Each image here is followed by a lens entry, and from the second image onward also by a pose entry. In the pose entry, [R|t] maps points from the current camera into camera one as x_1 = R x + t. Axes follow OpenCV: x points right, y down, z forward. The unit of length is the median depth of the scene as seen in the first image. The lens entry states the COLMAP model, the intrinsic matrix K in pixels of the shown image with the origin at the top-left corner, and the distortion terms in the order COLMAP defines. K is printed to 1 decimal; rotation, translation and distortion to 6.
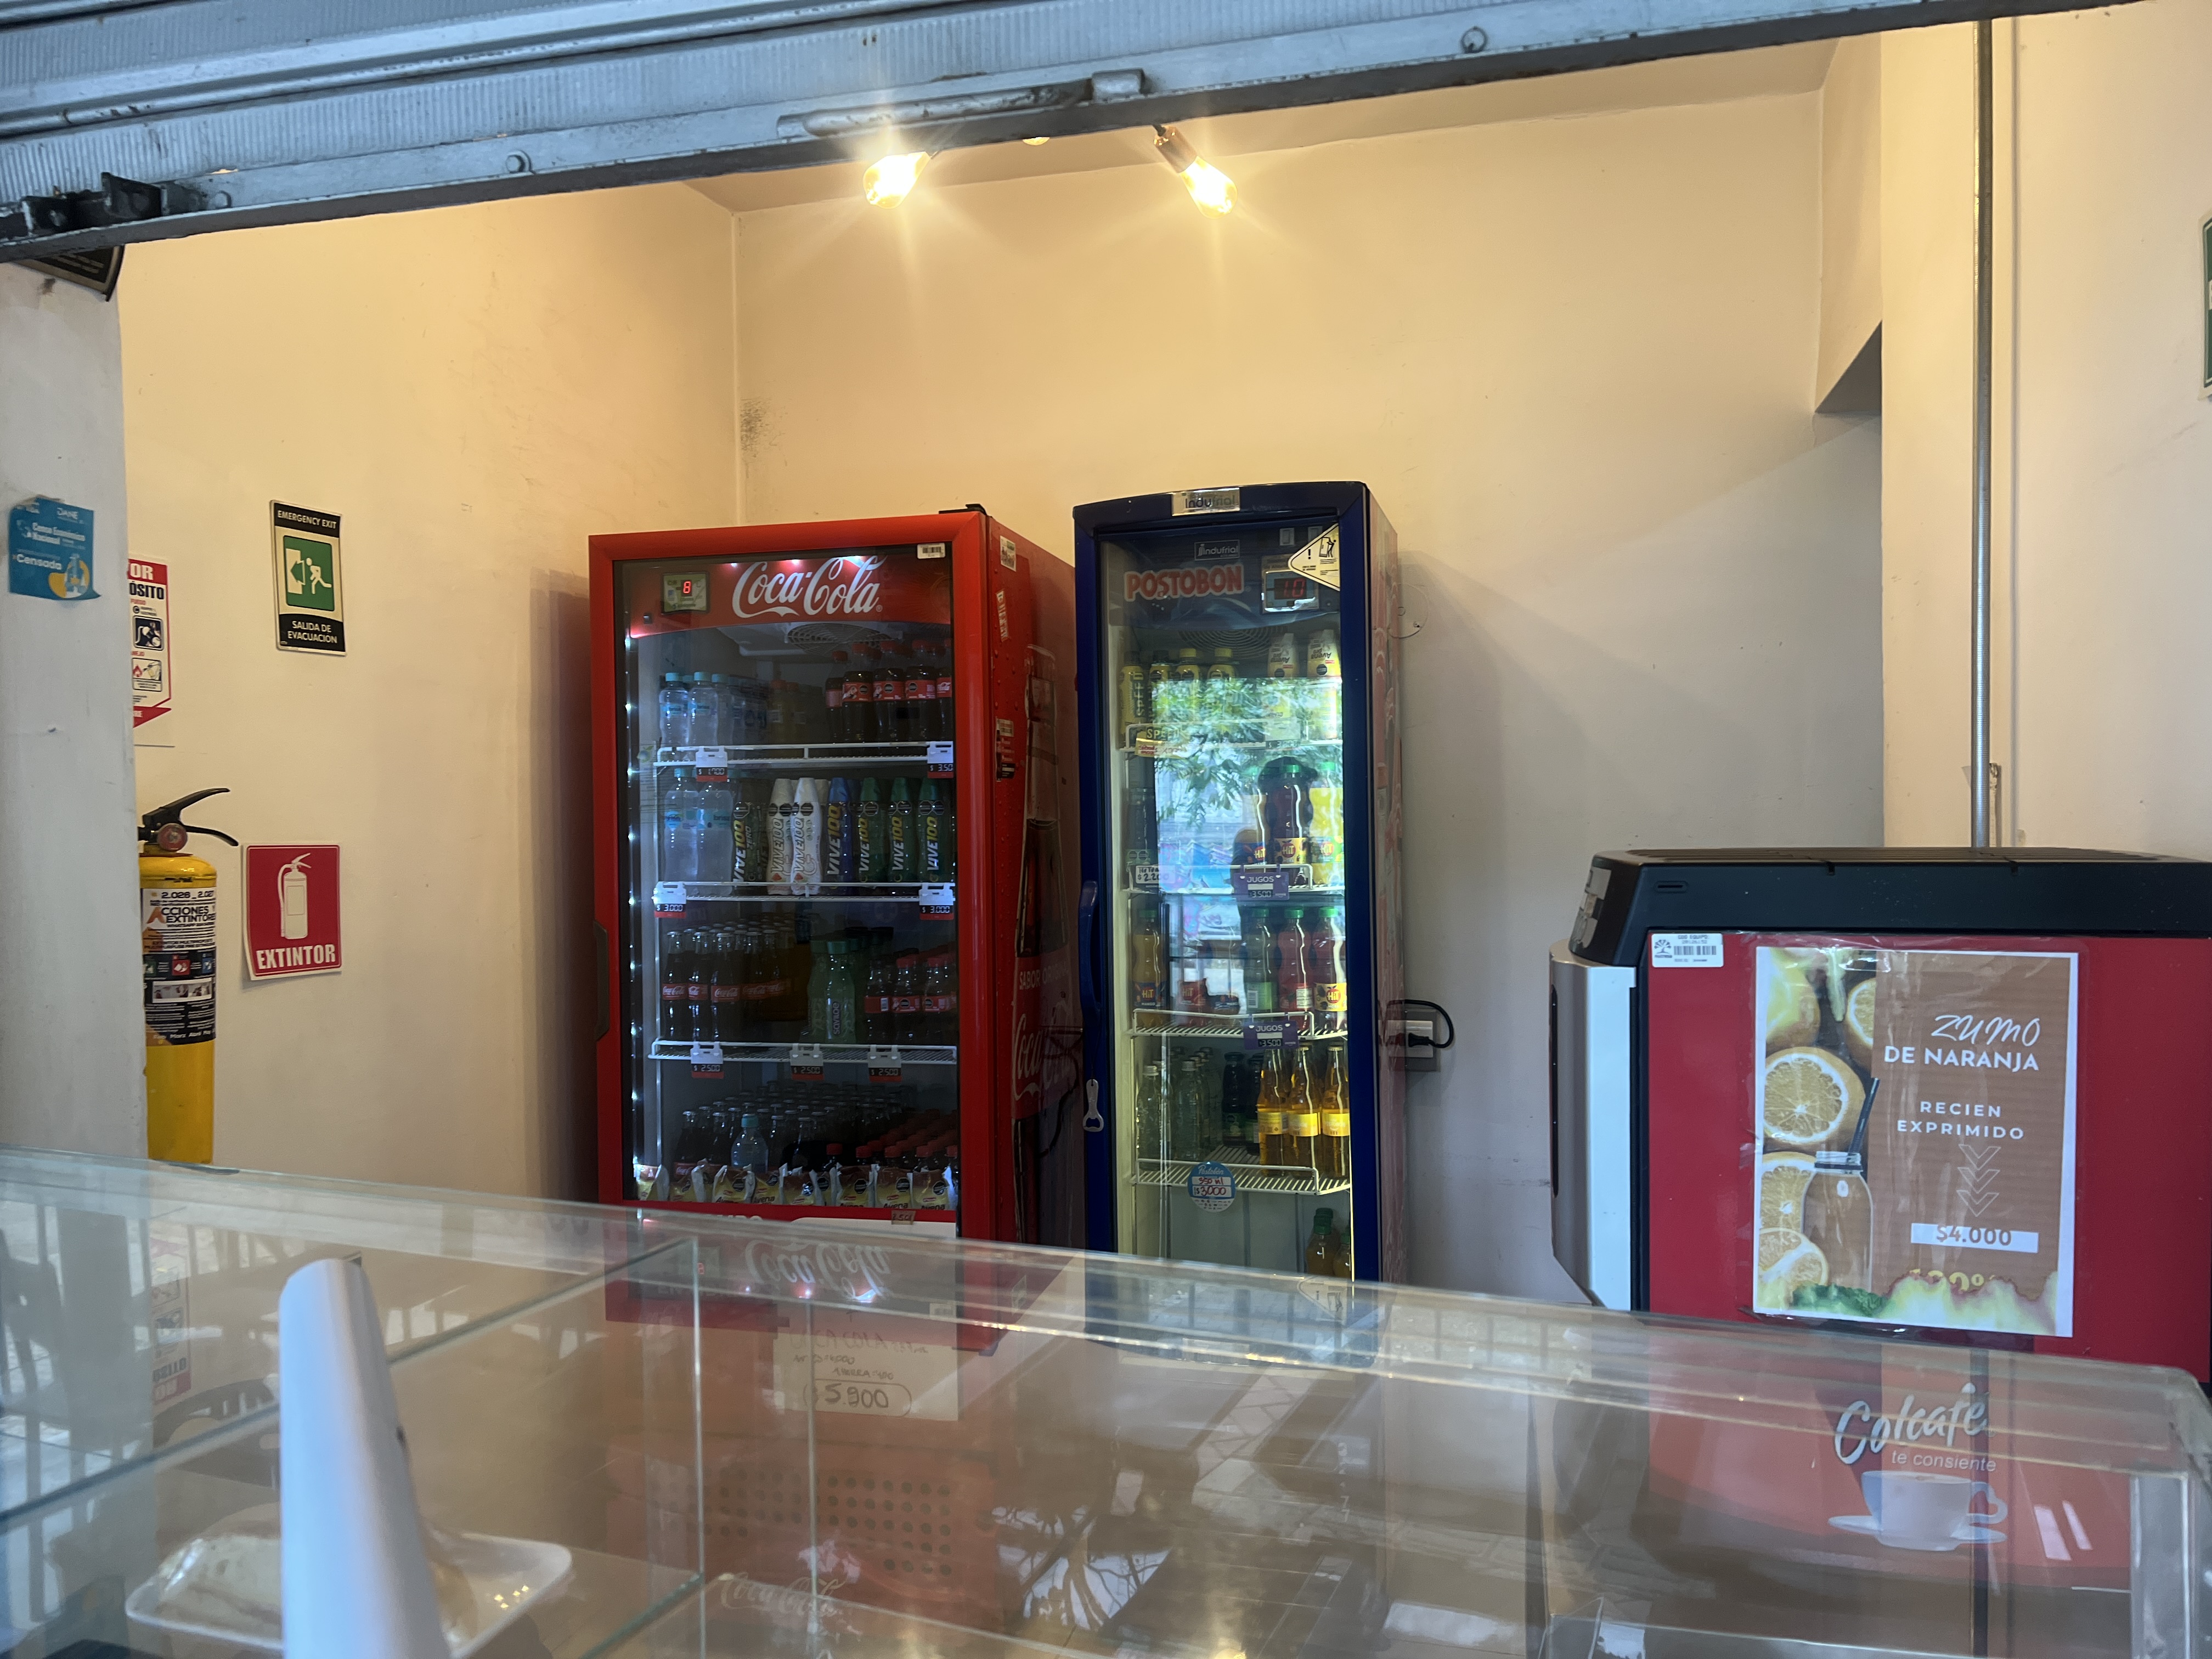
lens RADIAL K [[1662.2, 0, 1101.0], [0, 1662.2, 861.3], [0, 0, 1]] dist [0.065725, -0.080312]
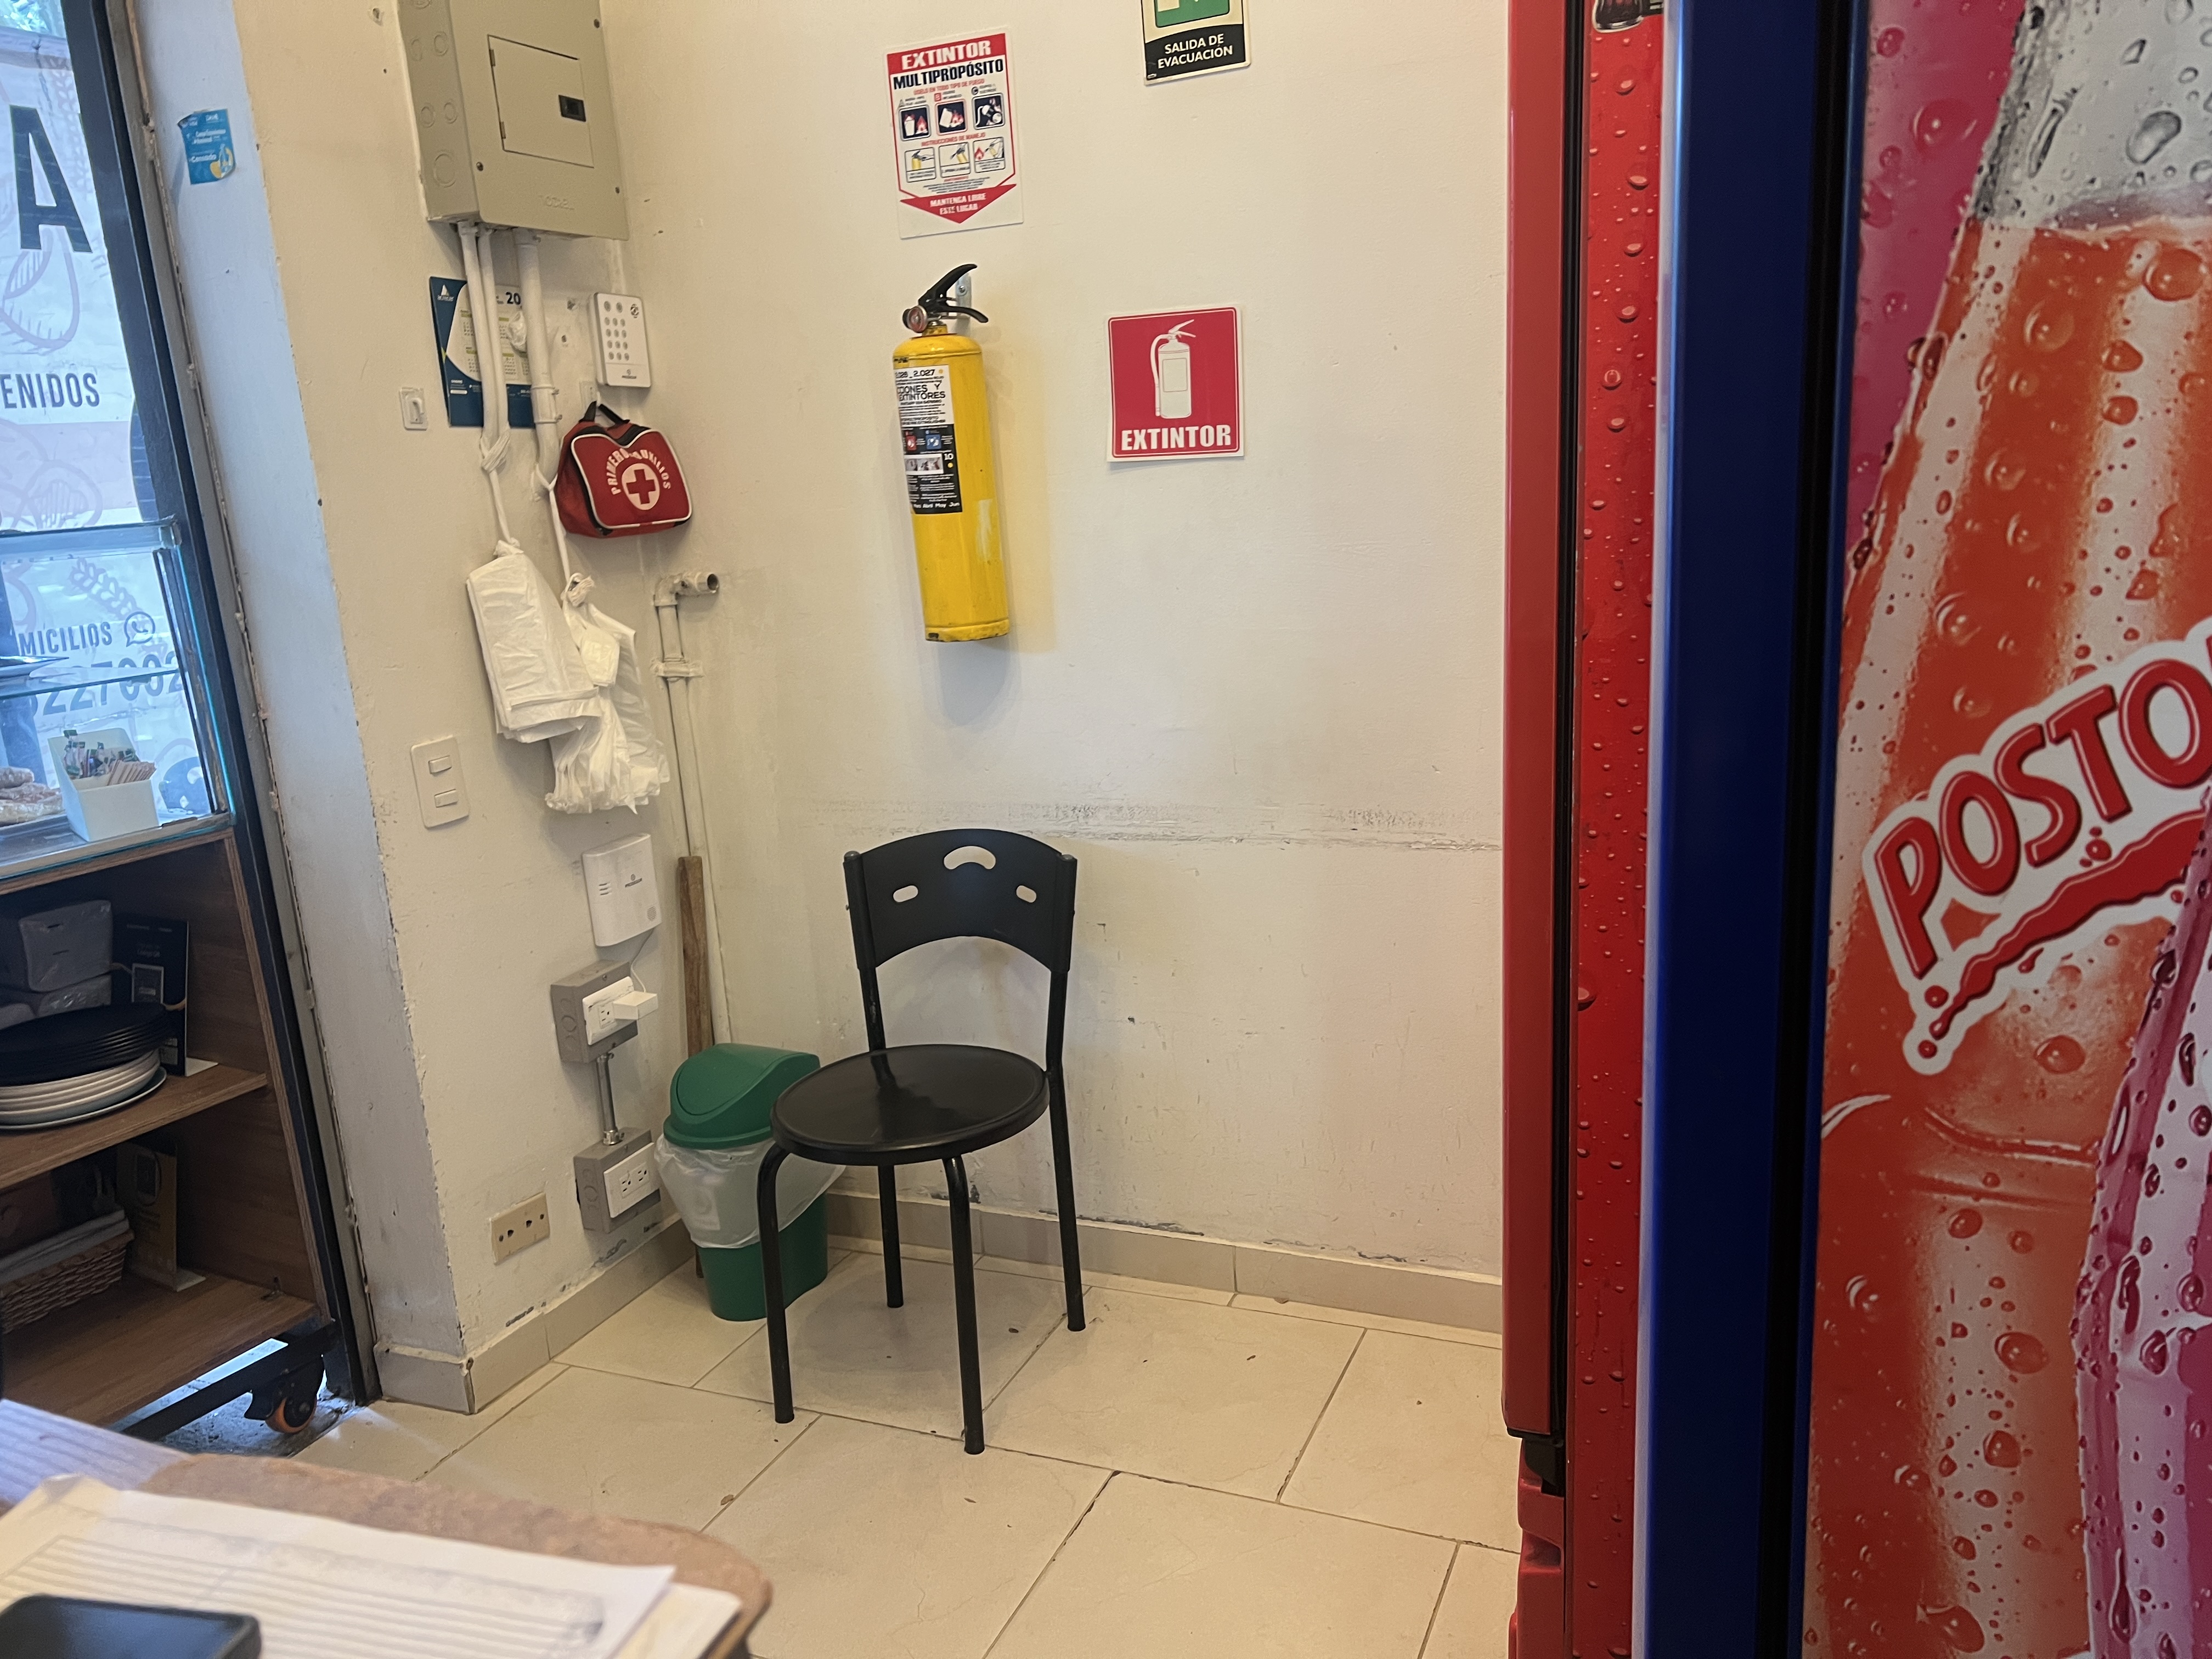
lens RADIAL K [[1662.2, 0, 1097.1], [0, 1662.2, 838.3], [0, 0, 1]] dist [0.065725, -0.080312]
pose [[-0.148532, 0.246216, -0.957766, 0.399931], [0.039312, 0.969214, 0.243063, 0.038223], [0.988126, -0.001549, -0.153638, 0.927394]]
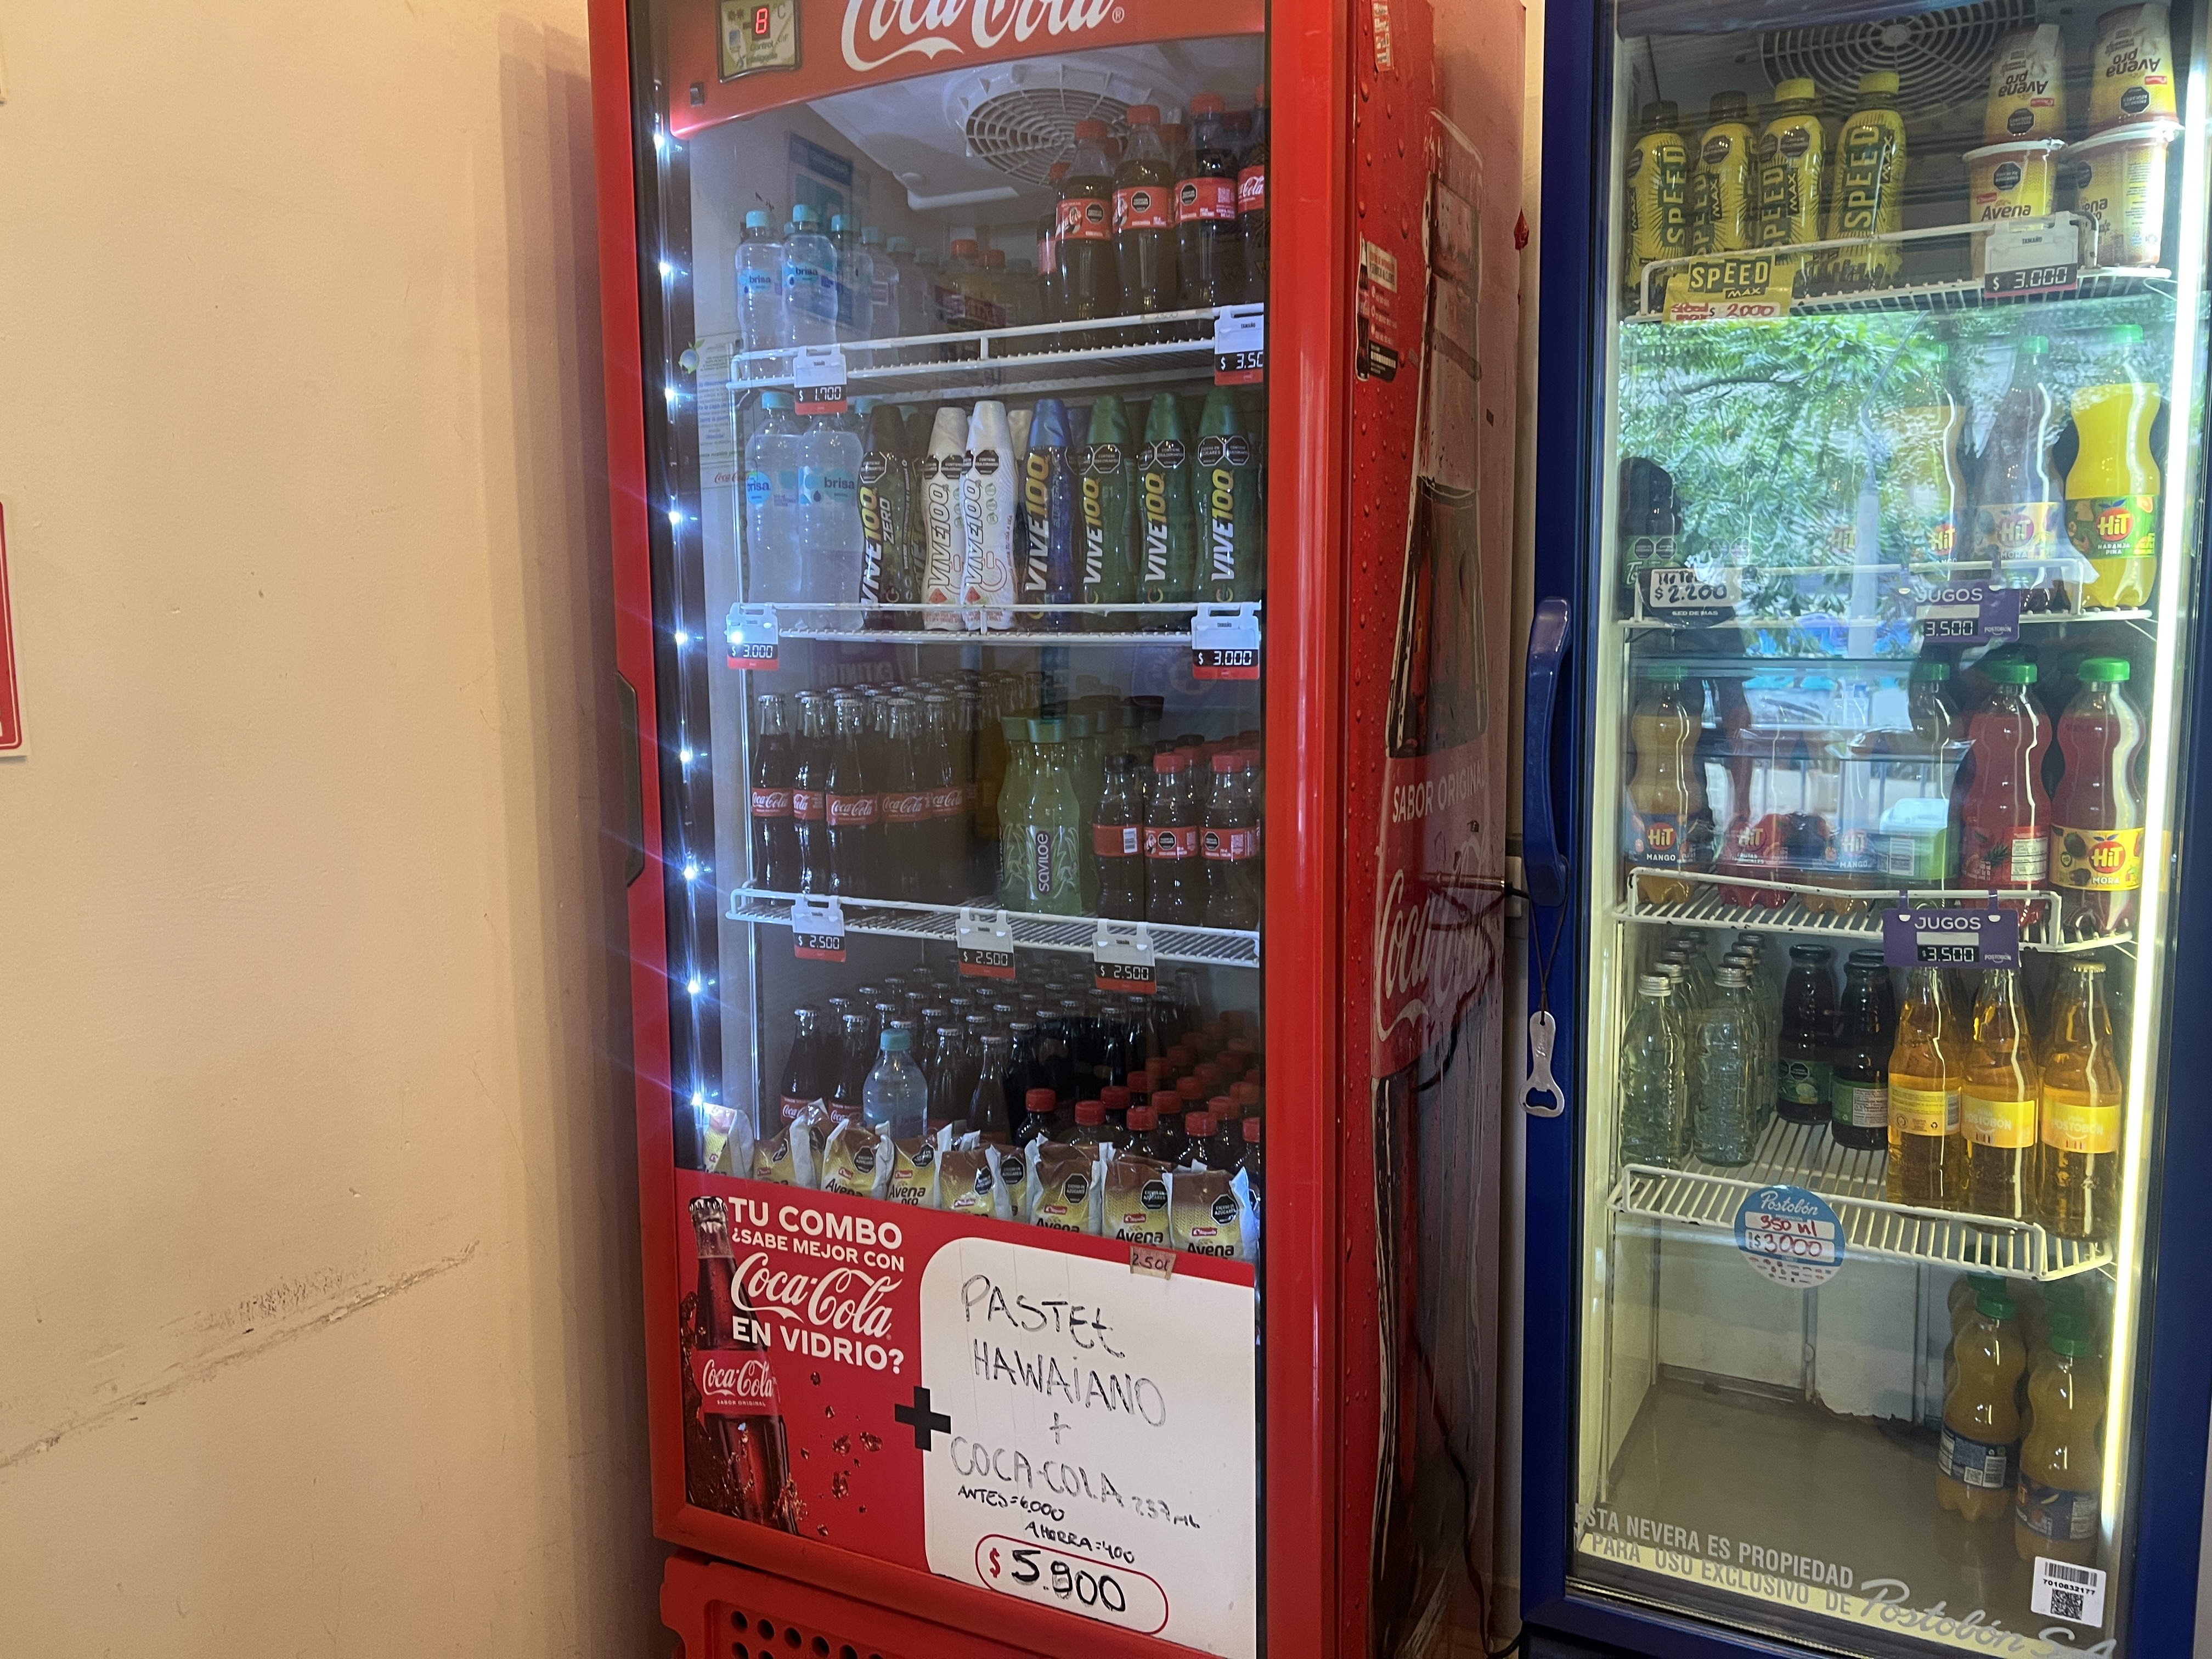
lens RADIAL K [[1662.2, 0, 1101.1], [0, 1662.2, 823.2], [0, 0, 1]] dist [0.065725, -0.080312]
pose [[0.976249, 0.029851, -0.214586, -0.028309], [-0.007128, 0.994352, 0.105894, 0.026166], [0.216535, -0.101849, 0.970948, 0.509032]]
